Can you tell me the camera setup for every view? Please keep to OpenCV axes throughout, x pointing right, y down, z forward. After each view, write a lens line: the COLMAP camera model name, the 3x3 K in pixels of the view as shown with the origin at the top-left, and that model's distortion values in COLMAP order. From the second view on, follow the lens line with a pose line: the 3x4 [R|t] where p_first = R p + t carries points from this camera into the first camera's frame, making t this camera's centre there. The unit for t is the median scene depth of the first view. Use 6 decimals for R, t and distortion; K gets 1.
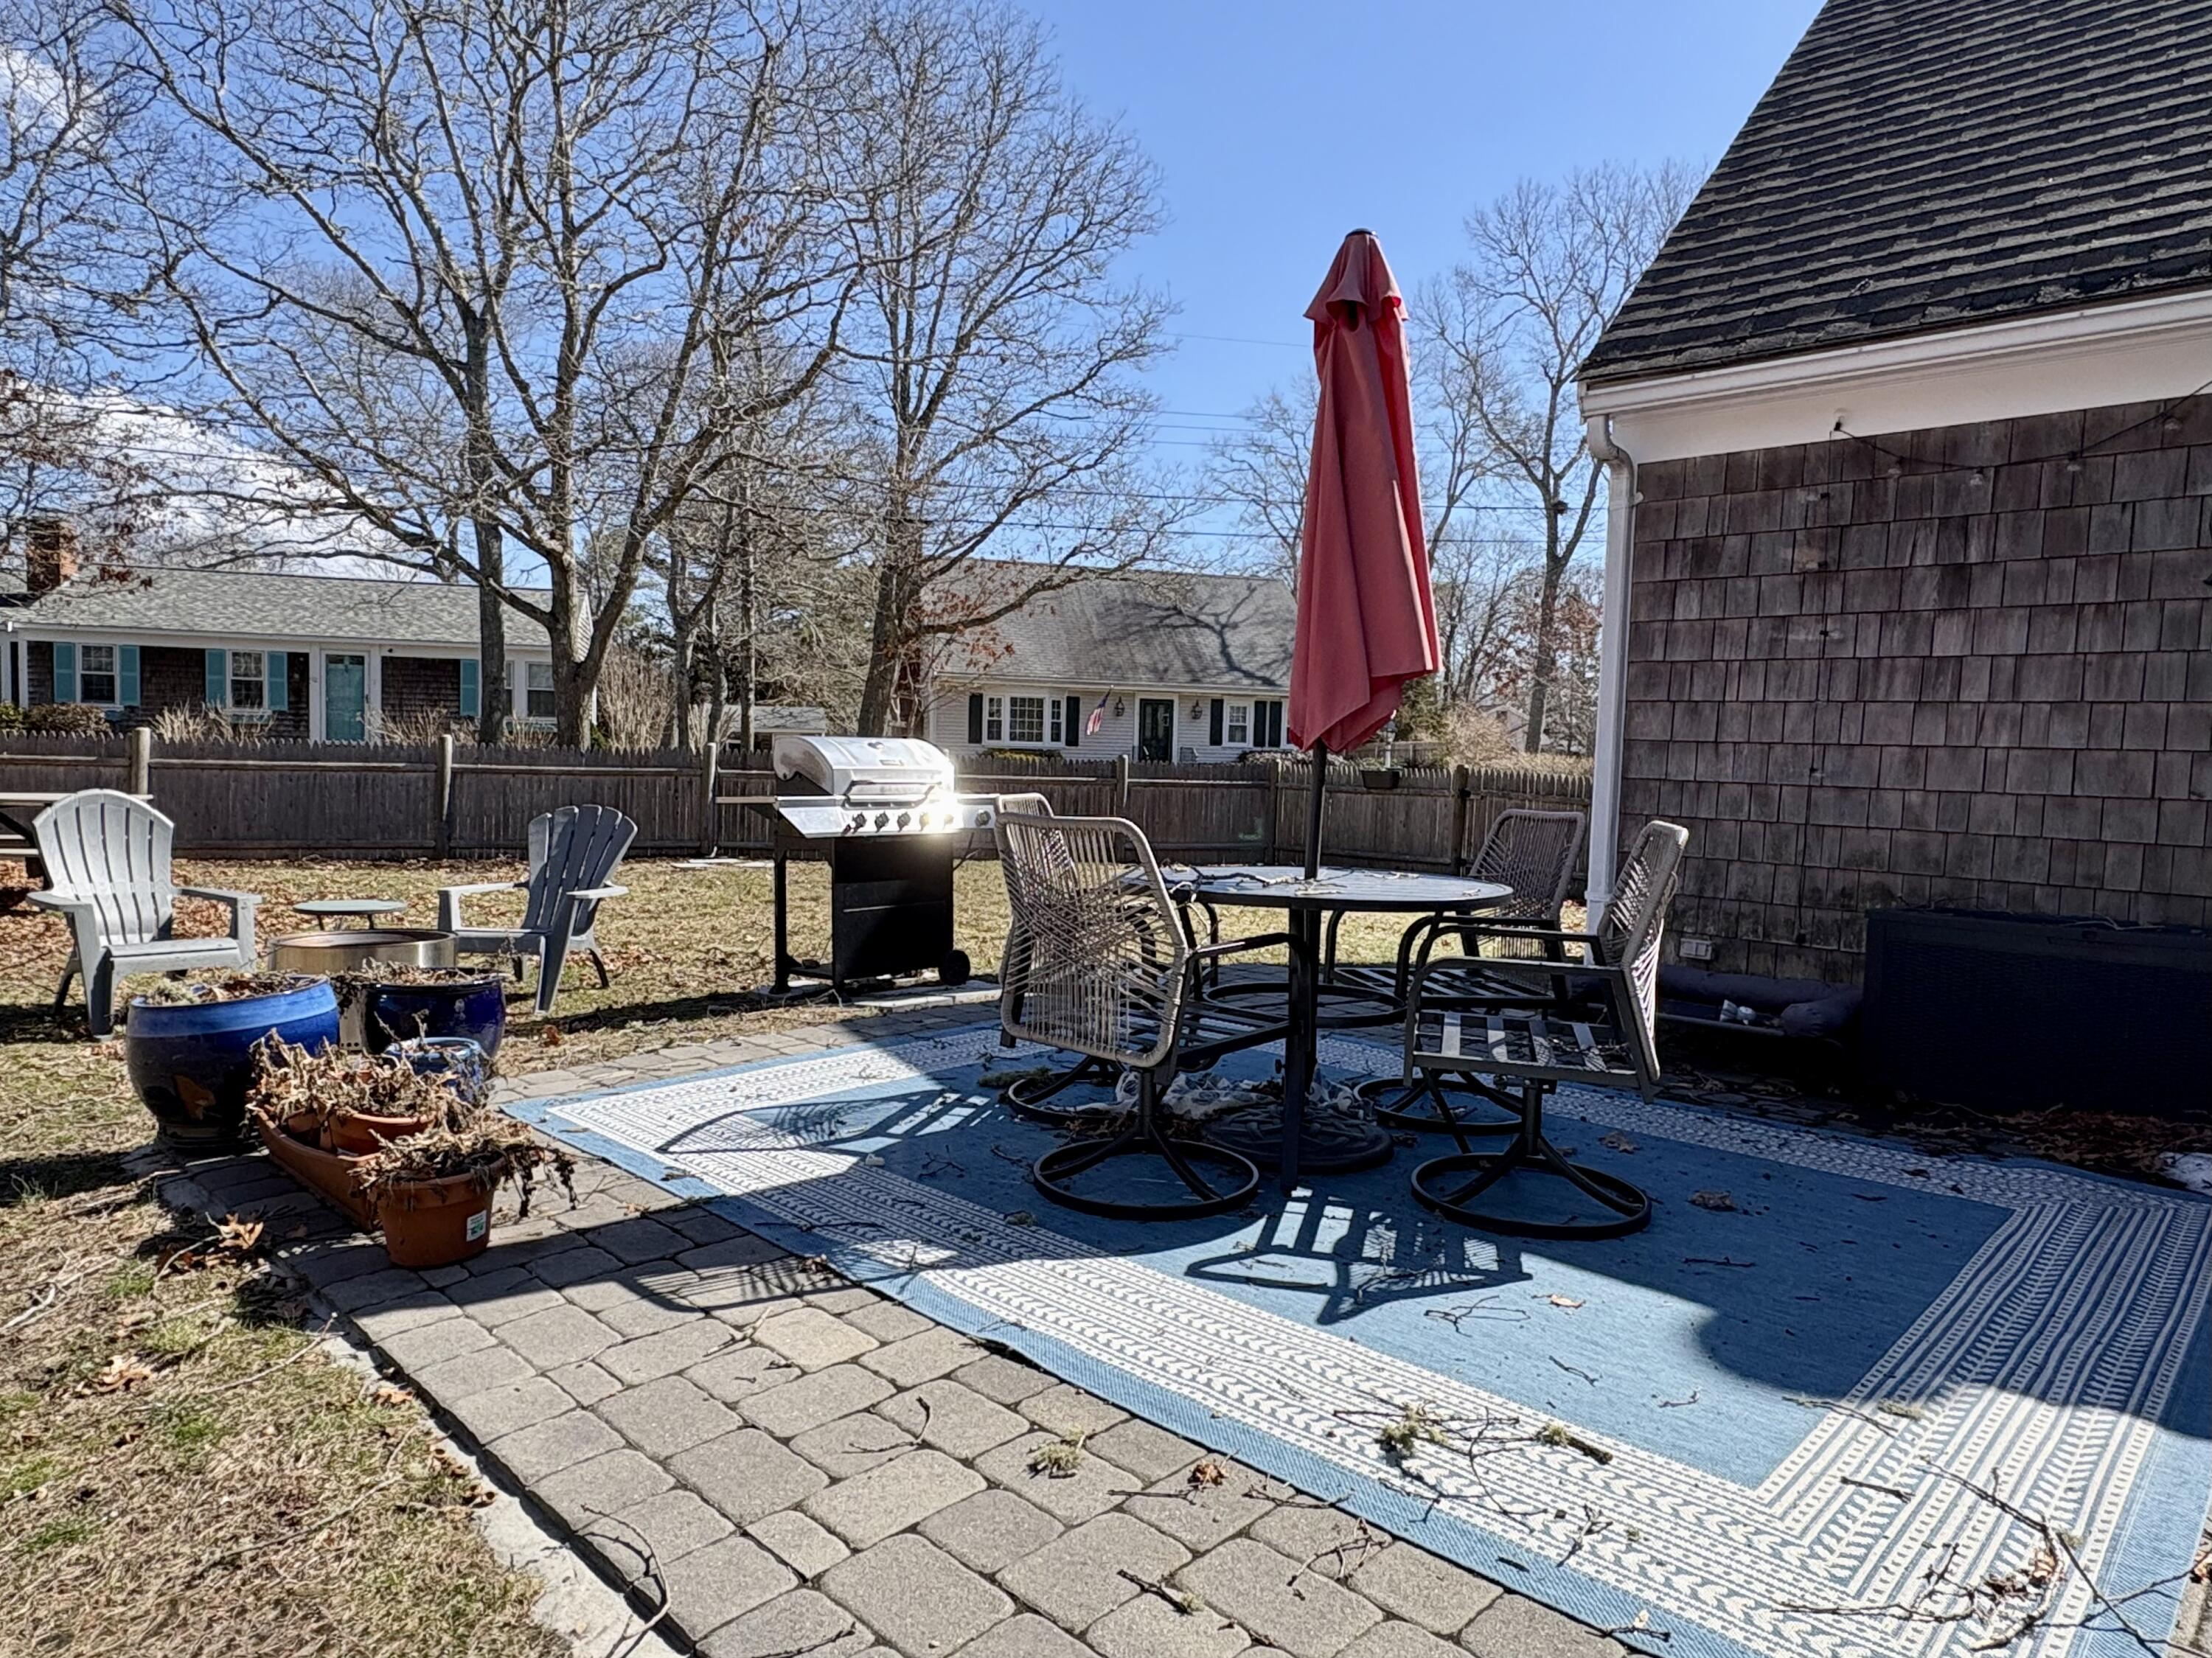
lens RADIAL K [[1347.6, 0, 1106.1], [0, 1347.6, 816.5], [0, 0, 1]] dist [0.000364, 0.001718]
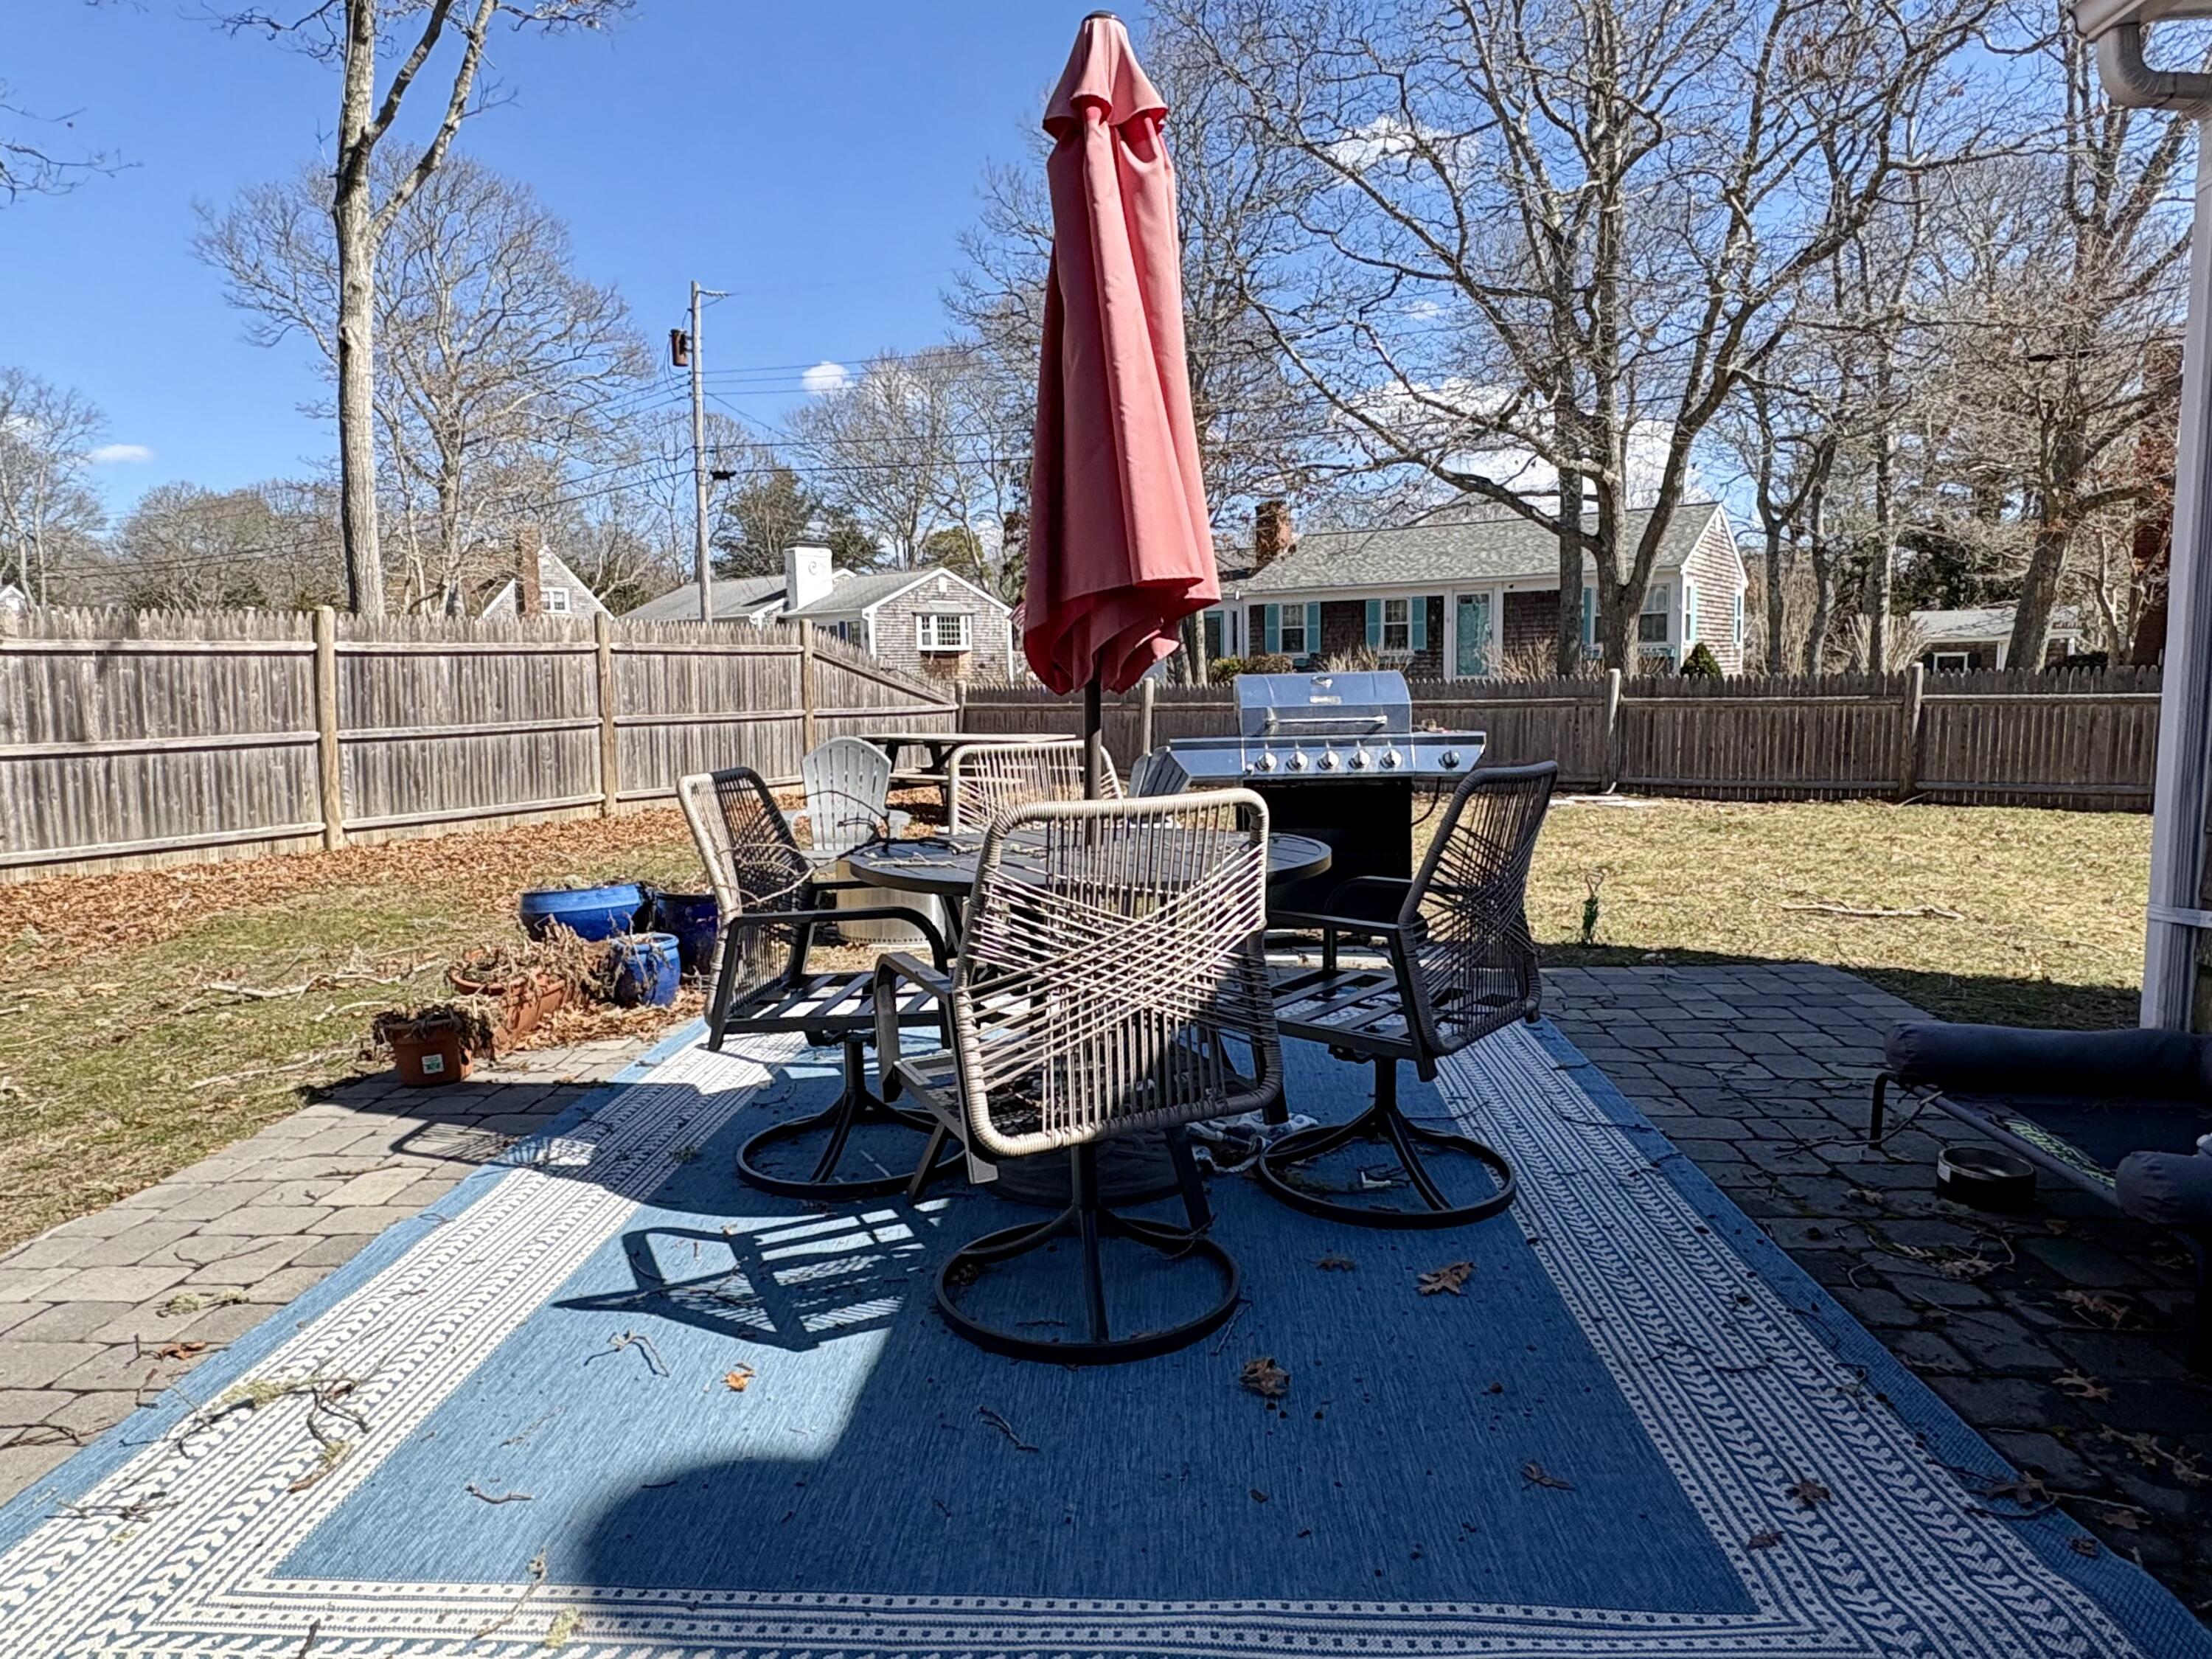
lens RADIAL K [[1398.9, 0, 1102.1], [0, 1398.9, 818.9], [0, 0, 1]] dist [-0.004045, 0.002199]
pose [[0.645215, 0.037836, -0.763063, 0.618481], [0.003728, 0.998605, 0.052668, -0.012082], [0.763992, -0.036827, 0.644174, 0.354186]]
